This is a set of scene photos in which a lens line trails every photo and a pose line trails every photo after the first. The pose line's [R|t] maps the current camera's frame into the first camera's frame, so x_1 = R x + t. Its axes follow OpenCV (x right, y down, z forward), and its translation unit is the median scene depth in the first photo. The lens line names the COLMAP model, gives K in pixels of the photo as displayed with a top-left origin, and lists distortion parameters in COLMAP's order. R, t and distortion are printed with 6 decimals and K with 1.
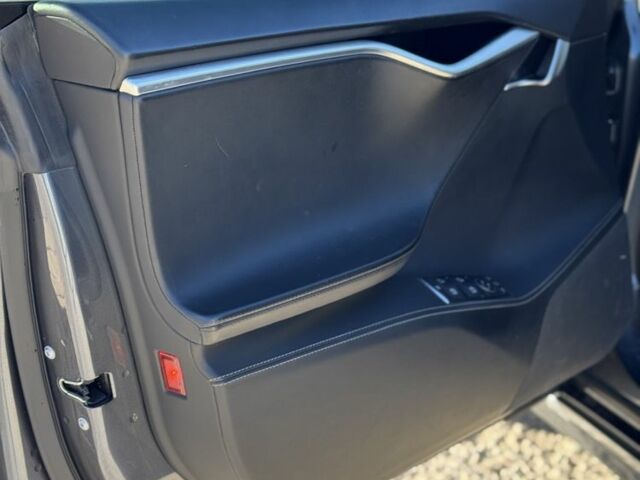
lens RADIAL K [[1186.4, 0, 320.2], [0, 1186.4, 258.6], [0, 0, 1]] dist [0.167634, -0.058392]
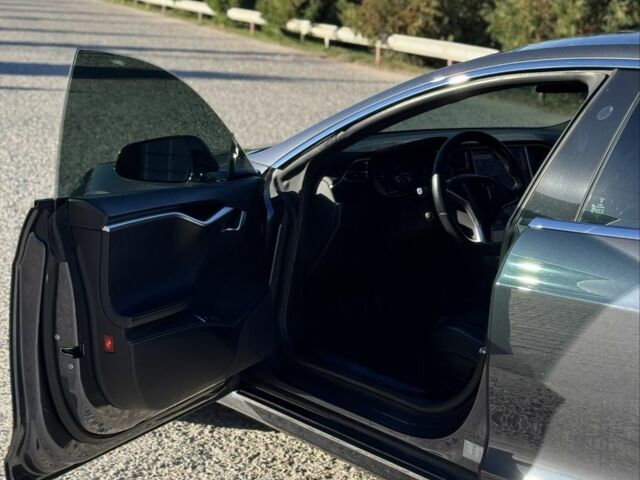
lens RADIAL K [[1186.4, 0, 320.2], [0, 1186.4, 258.6], [0, 0, 1]] dist [0.167634, -0.058392]
pose [[0.943543, -0.013046, 0.330992, -0.431868], [0.057506, 0.990503, -0.124889, 0.210194], [-0.326219, 0.136872, 0.935333, -1.219192]]
